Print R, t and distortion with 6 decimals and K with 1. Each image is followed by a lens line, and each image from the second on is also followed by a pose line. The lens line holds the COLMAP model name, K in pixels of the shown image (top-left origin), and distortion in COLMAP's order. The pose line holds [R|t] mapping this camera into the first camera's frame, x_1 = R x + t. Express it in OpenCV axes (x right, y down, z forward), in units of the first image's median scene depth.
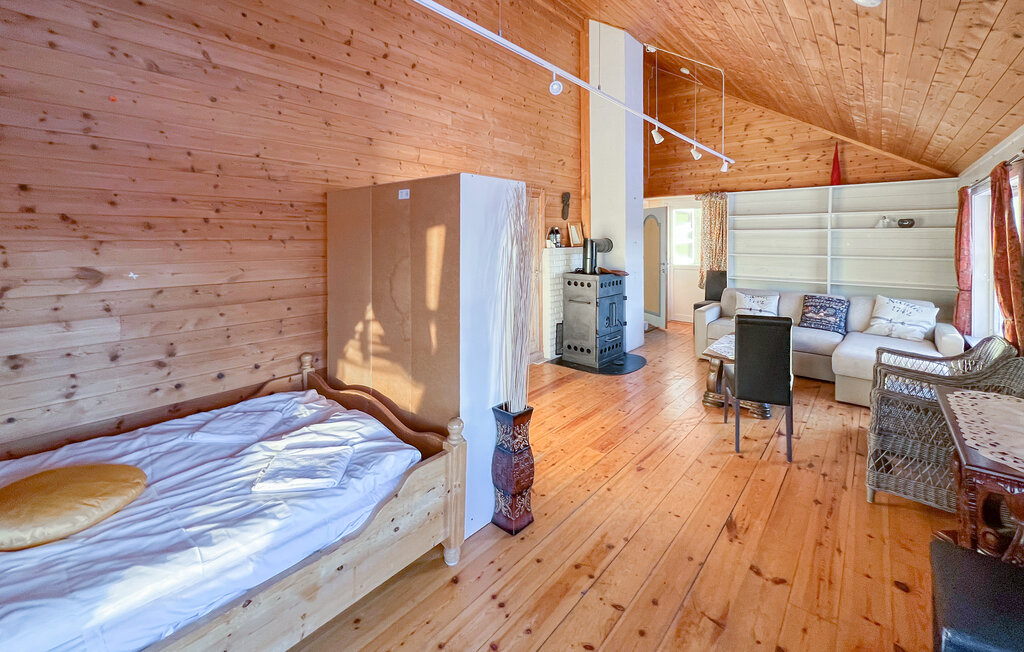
lens RADIAL K [[413.4, 0, 512.0], [0, 413.4, 326.0], [0, 0, 1]] dist [-0.000736, -0.000030]
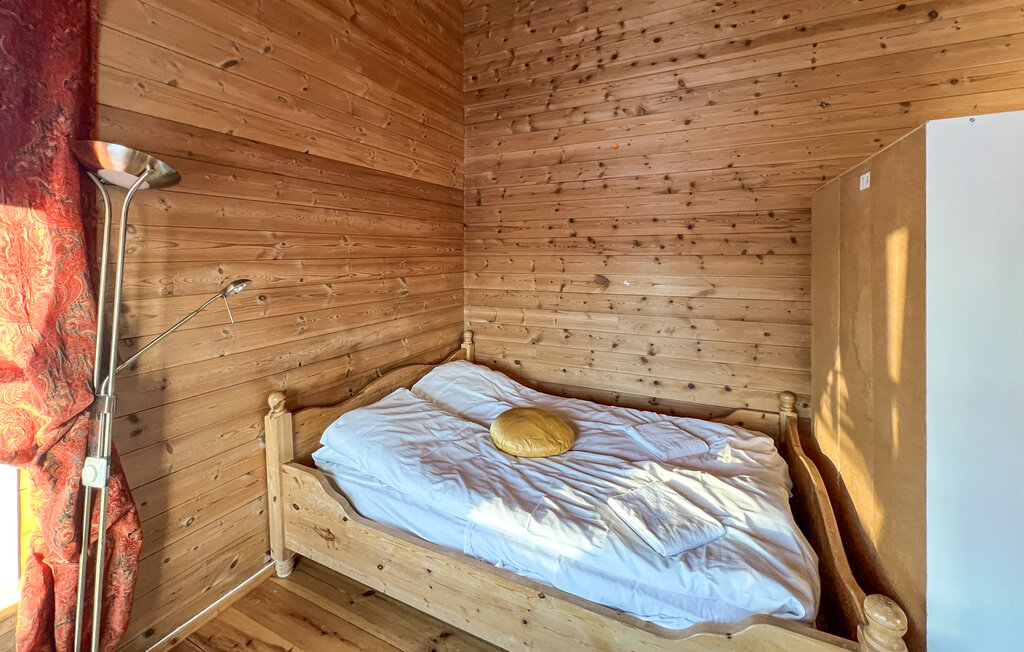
lens RADIAL K [[416.7, 0, 510.8], [0, 416.7, 294.1], [0, 0, 1]] dist [-0.001267, -0.000183]
pose [[0.253287, 0.091095, -0.963093, 0.200012], [-0.196289, 0.979687, 0.041041, -0.074705], [0.947268, 0.178649, 0.266023, 0.352662]]
